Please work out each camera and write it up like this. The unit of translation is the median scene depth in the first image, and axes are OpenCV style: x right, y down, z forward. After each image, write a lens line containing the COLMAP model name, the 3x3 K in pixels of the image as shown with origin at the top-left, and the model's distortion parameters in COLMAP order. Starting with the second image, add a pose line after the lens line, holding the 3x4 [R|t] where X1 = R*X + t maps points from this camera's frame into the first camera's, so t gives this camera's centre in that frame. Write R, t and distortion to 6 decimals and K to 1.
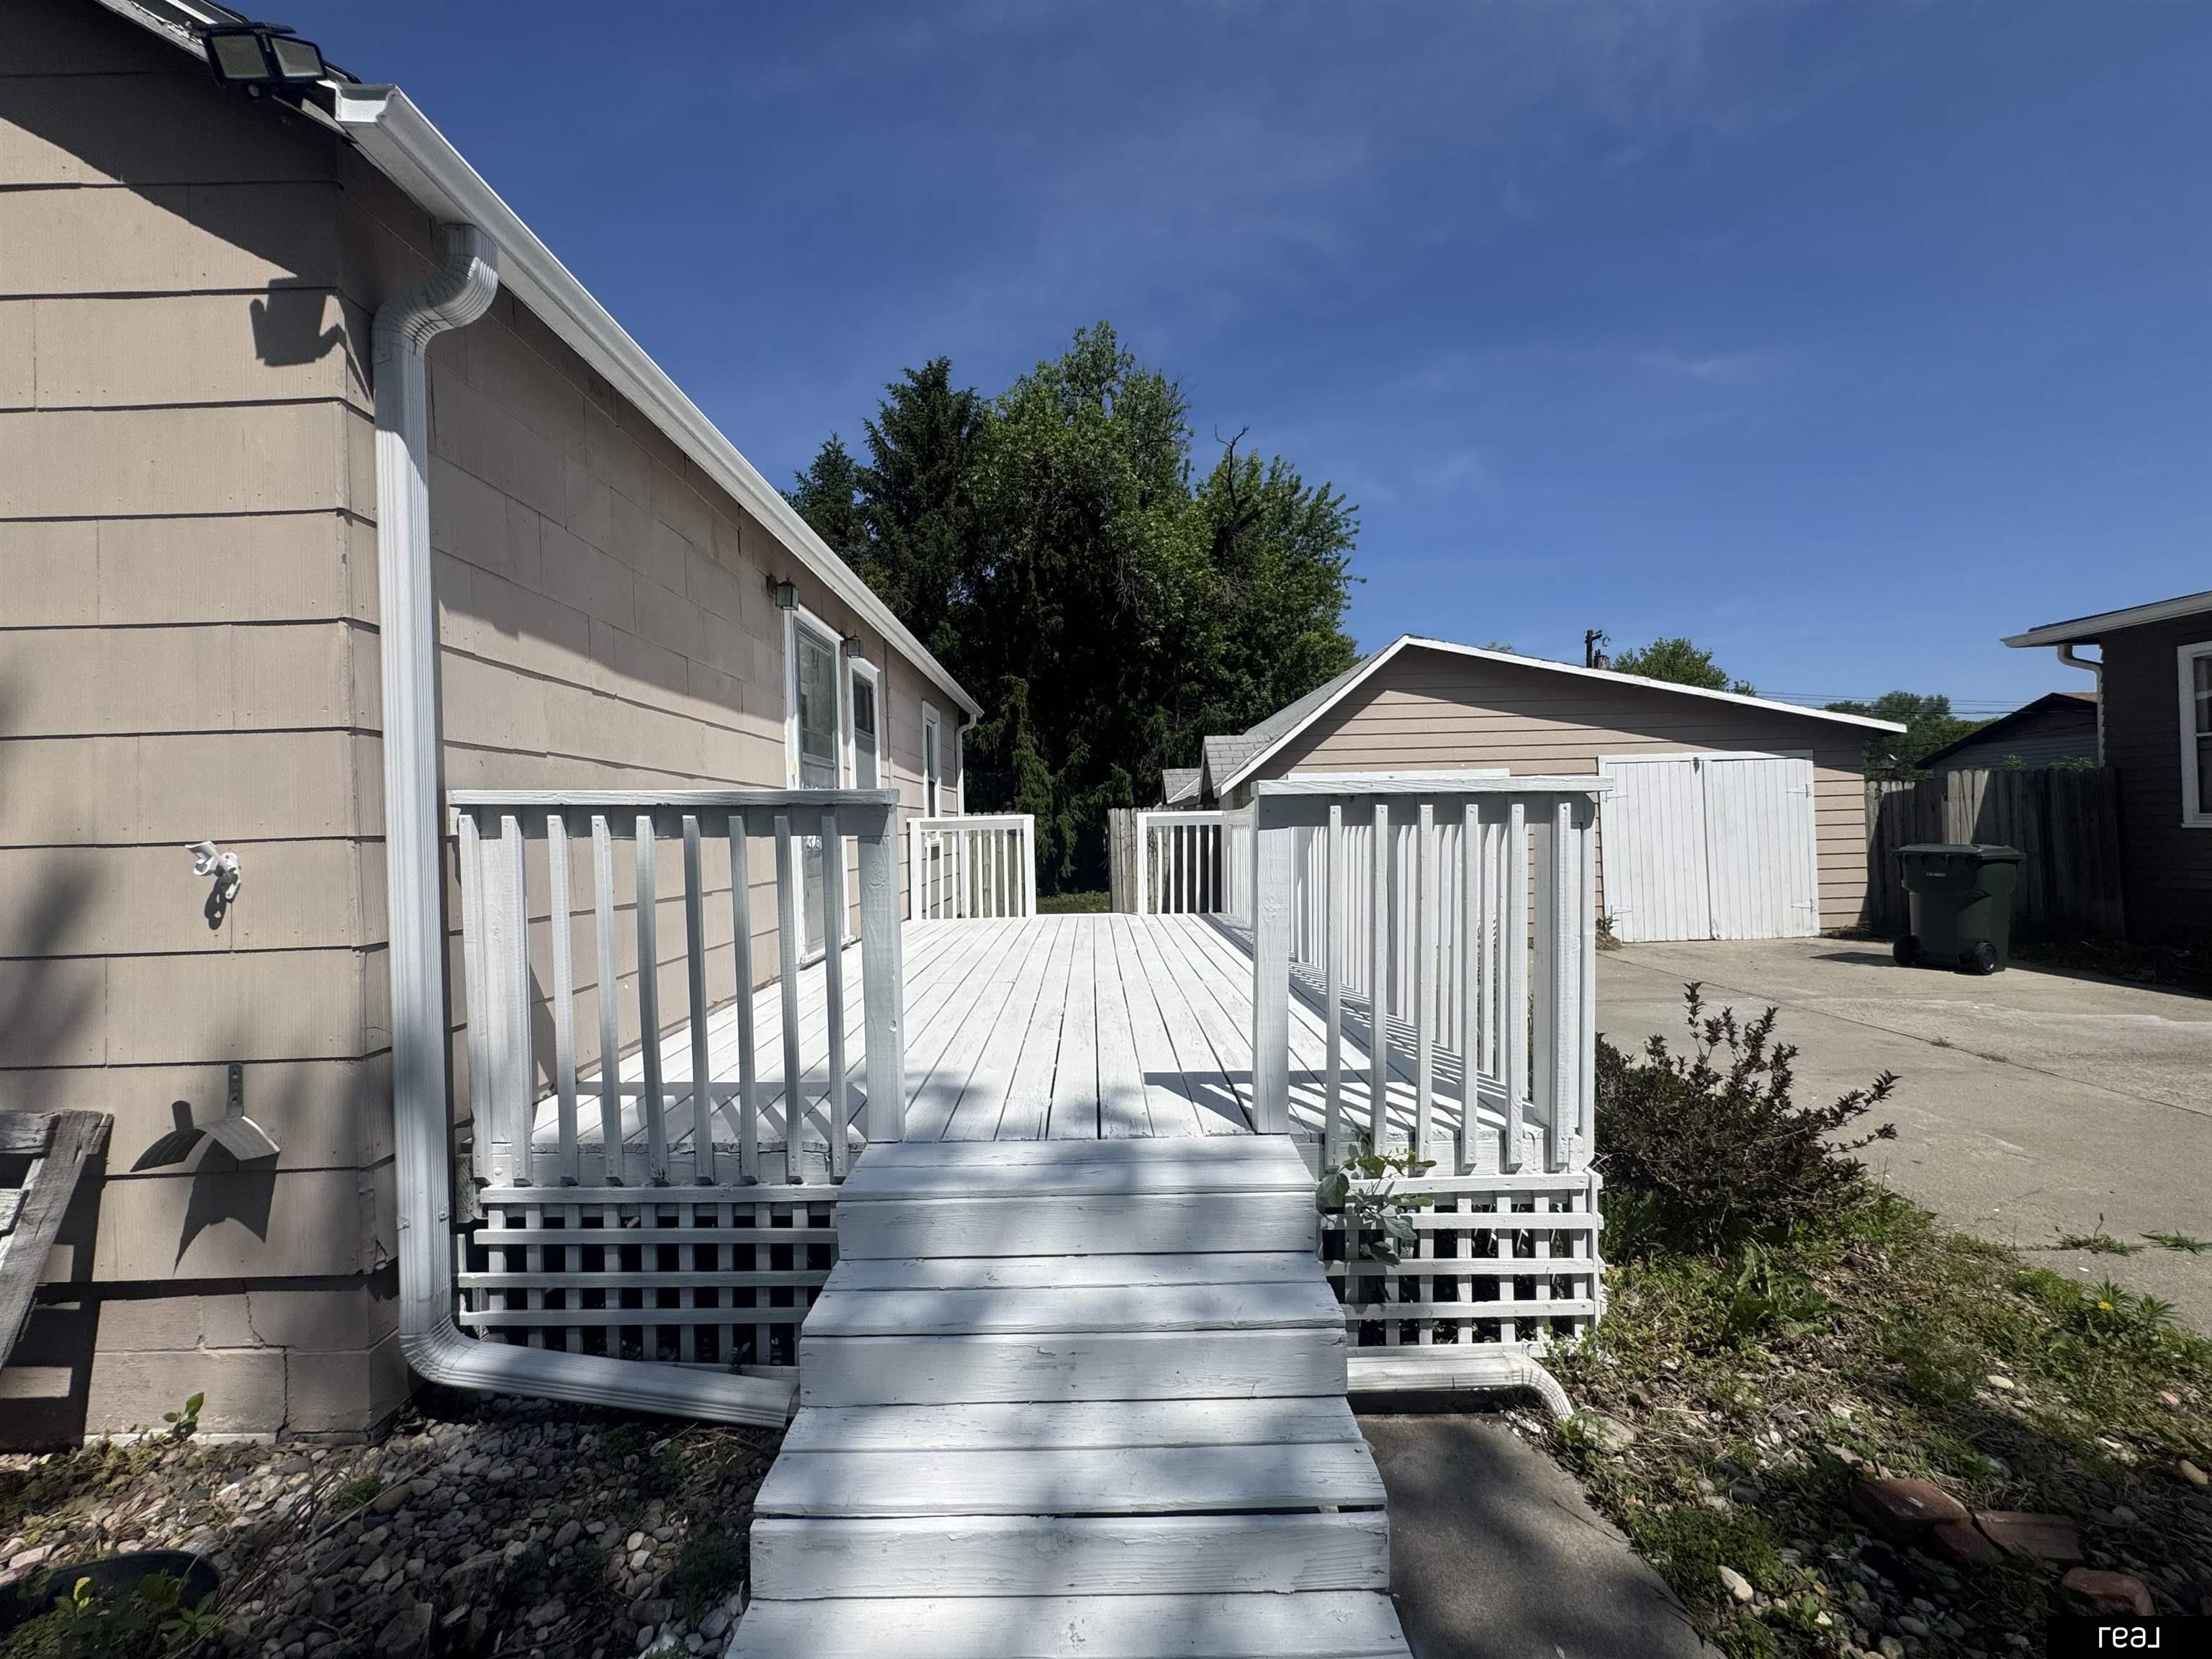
lens RADIAL K [[887.4, 0, 1098.0], [0, 887.4, 831.8], [0, 0, 1]] dist [-0.002136, -0.000006]
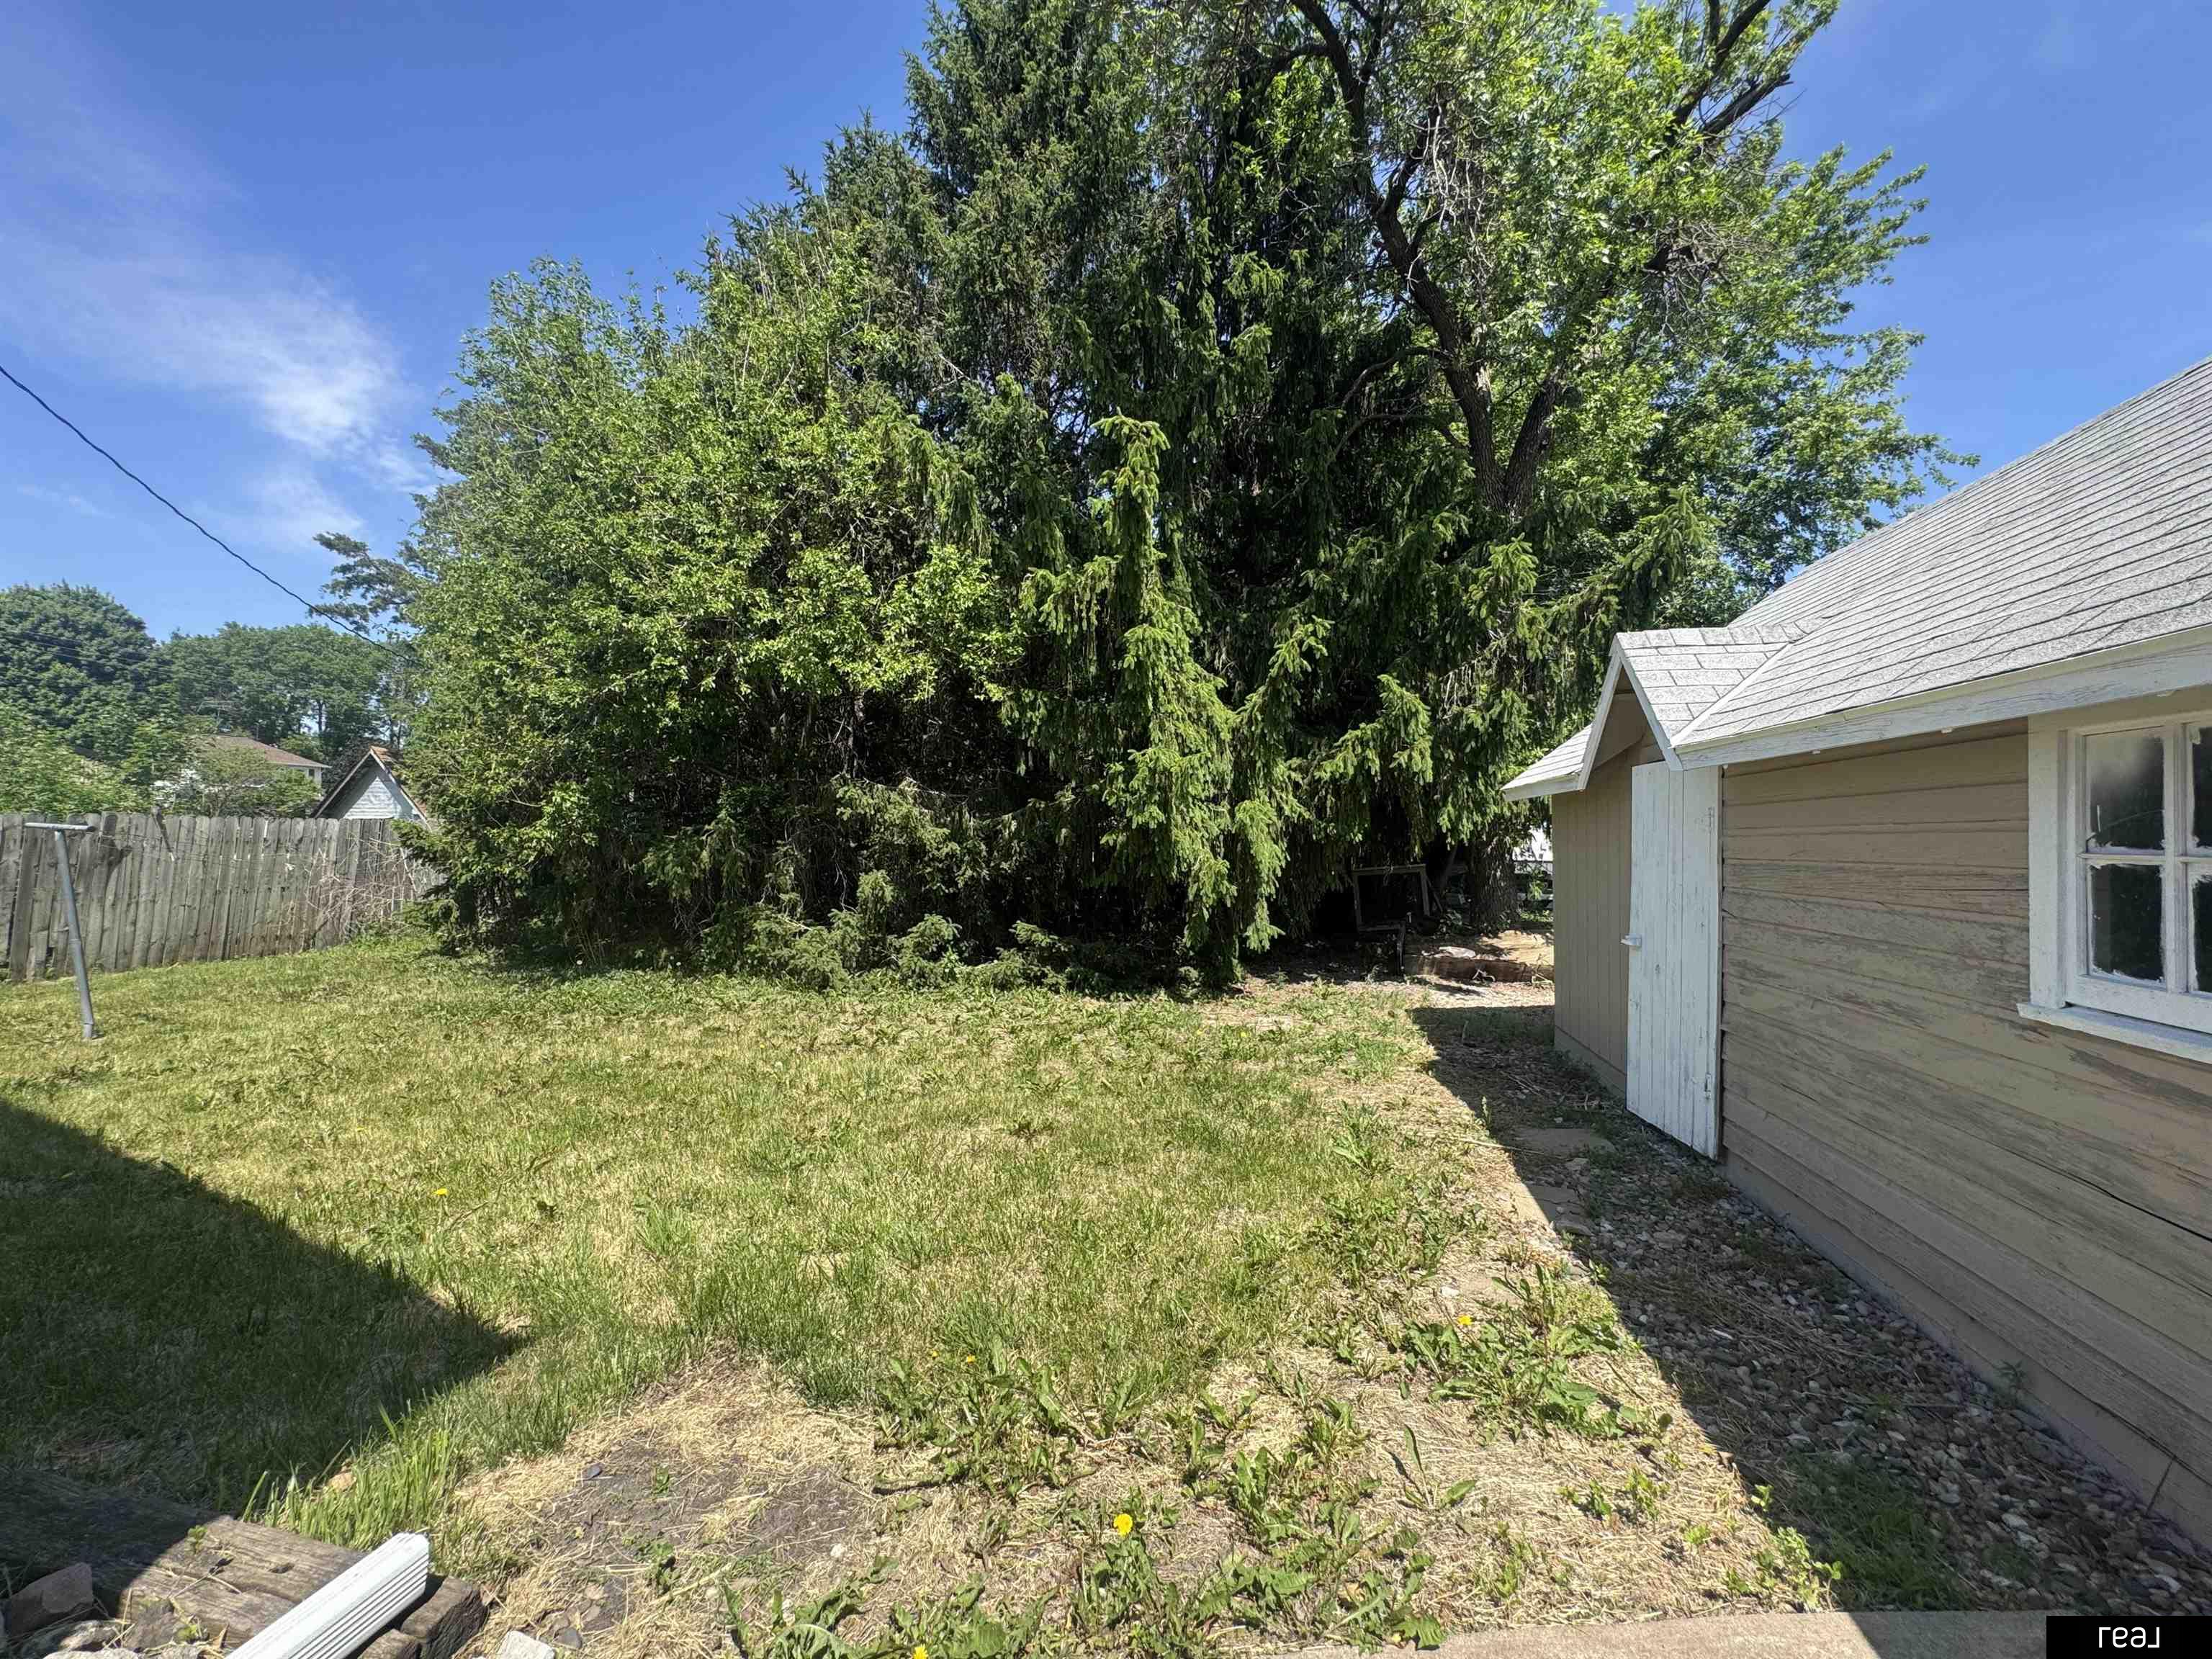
lens RADIAL K [[887.4, 0, 1098.0], [0, 887.4, 831.8], [0, 0, 1]] dist [-0.002136, -0.000006]
pose [[0.973029, 0.030620, -0.228640, -0.044806], [-0.033379, 0.999409, -0.008207, 0.001682], [0.228254, 0.015618, 0.973476, 1.675736]]
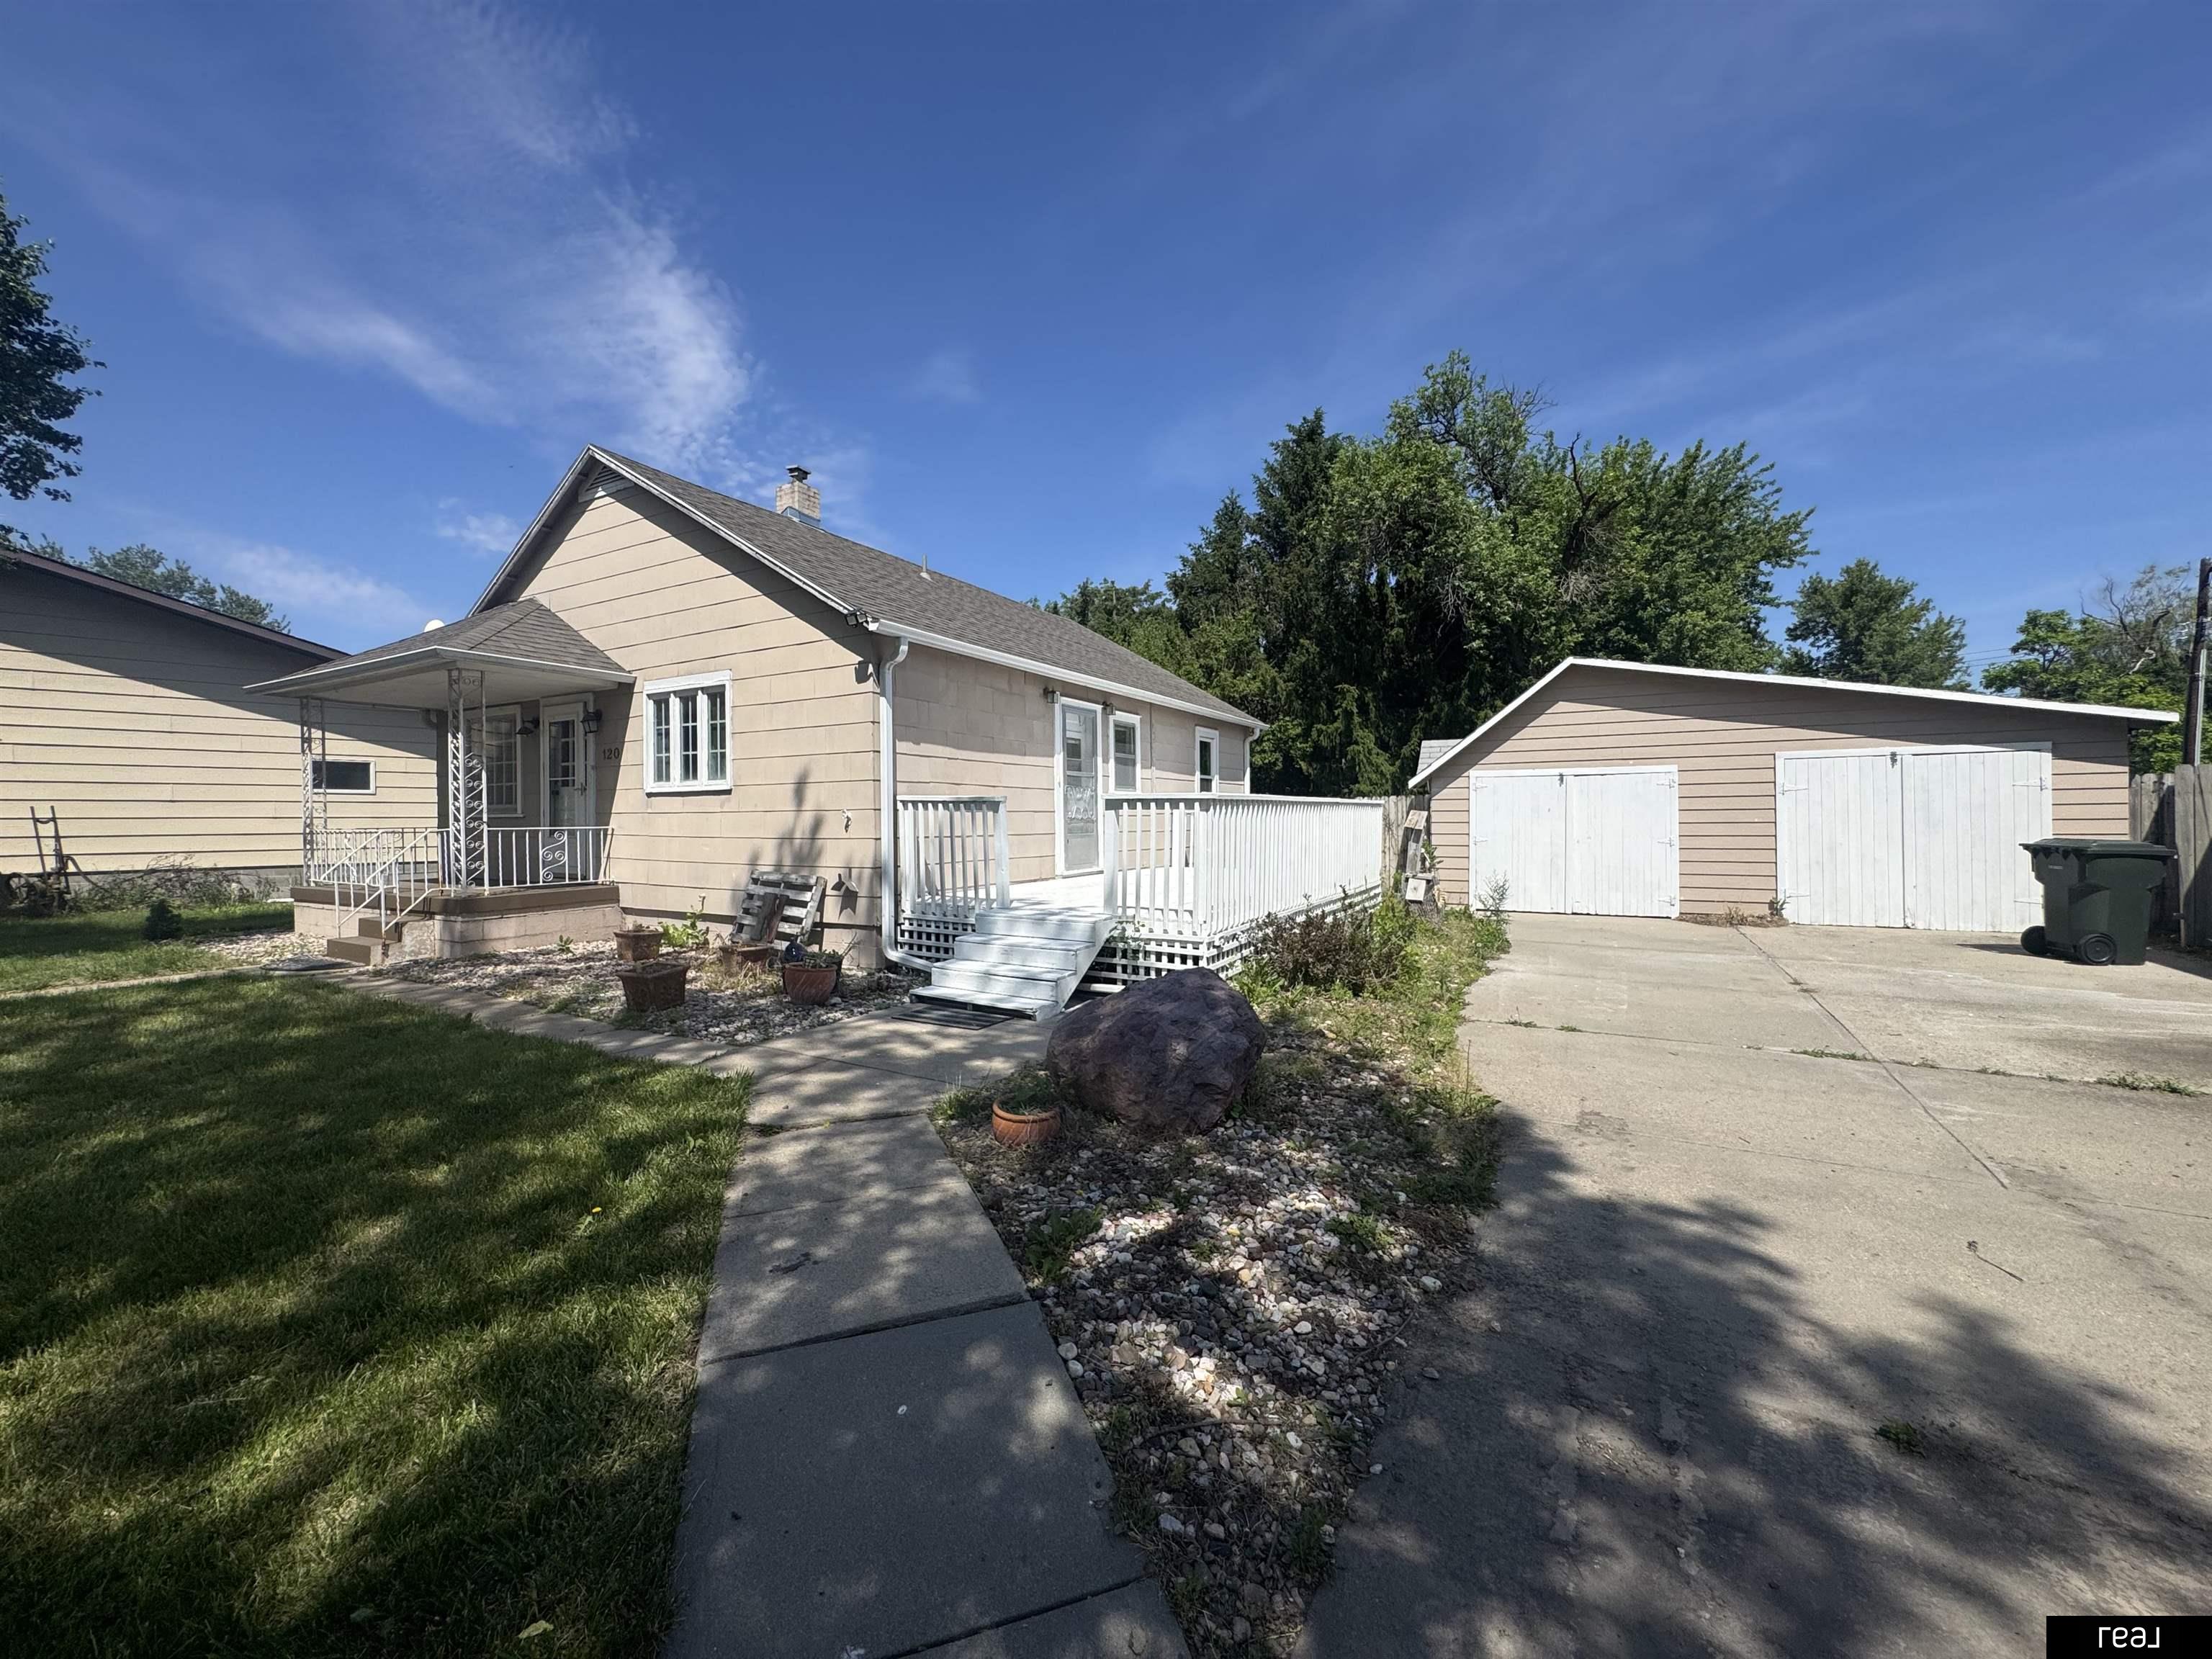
lens RADIAL K [[887.4, 0, 1098.0], [0, 887.4, 831.8], [0, 0, 1]] dist [-0.002136, -0.000006]
pose [[0.864325, 0.025518, -0.502286, 0.585038], [-0.015587, 0.999591, 0.023961, -0.000541], [0.502692, -0.012881, 0.864369, -0.553775]]
